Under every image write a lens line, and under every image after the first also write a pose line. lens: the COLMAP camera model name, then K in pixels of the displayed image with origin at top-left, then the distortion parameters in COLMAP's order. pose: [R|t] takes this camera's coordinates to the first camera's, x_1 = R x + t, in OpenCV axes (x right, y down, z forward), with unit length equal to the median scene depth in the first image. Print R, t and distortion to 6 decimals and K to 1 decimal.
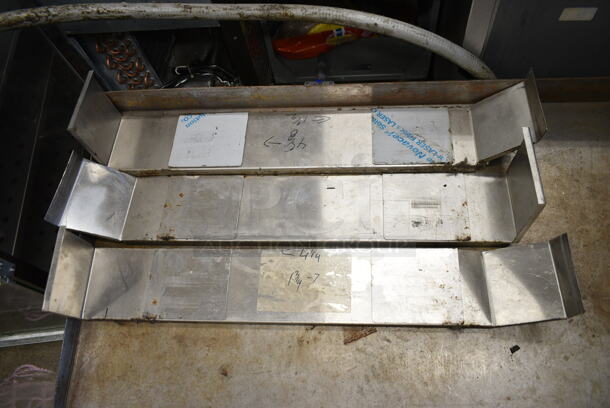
lens RADIAL K [[469.6, 0, 306.0], [0, 469.6, 202.4], [0, 0, 1]] dist [-0.027300, 0.013873]
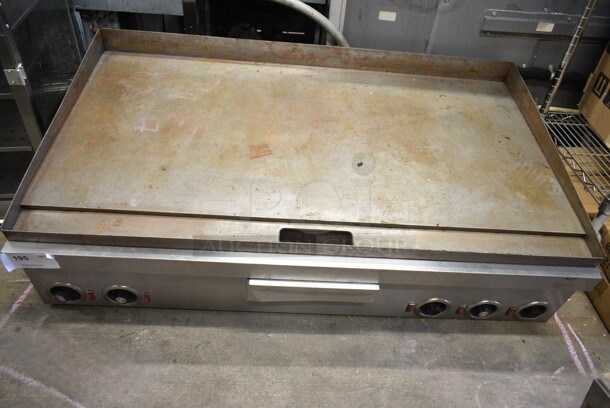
lens RADIAL K [[469.6, 0, 306.5], [0, 469.6, 206.8], [0, 0, 1]] dist [-0.027300, 0.013873]
pose [[0.977073, 0.101280, 0.187273, -0.008686], [-0.015734, 0.911551, -0.410887, 1.024933], [-0.212323, 0.398520, 0.892245, -0.290685]]
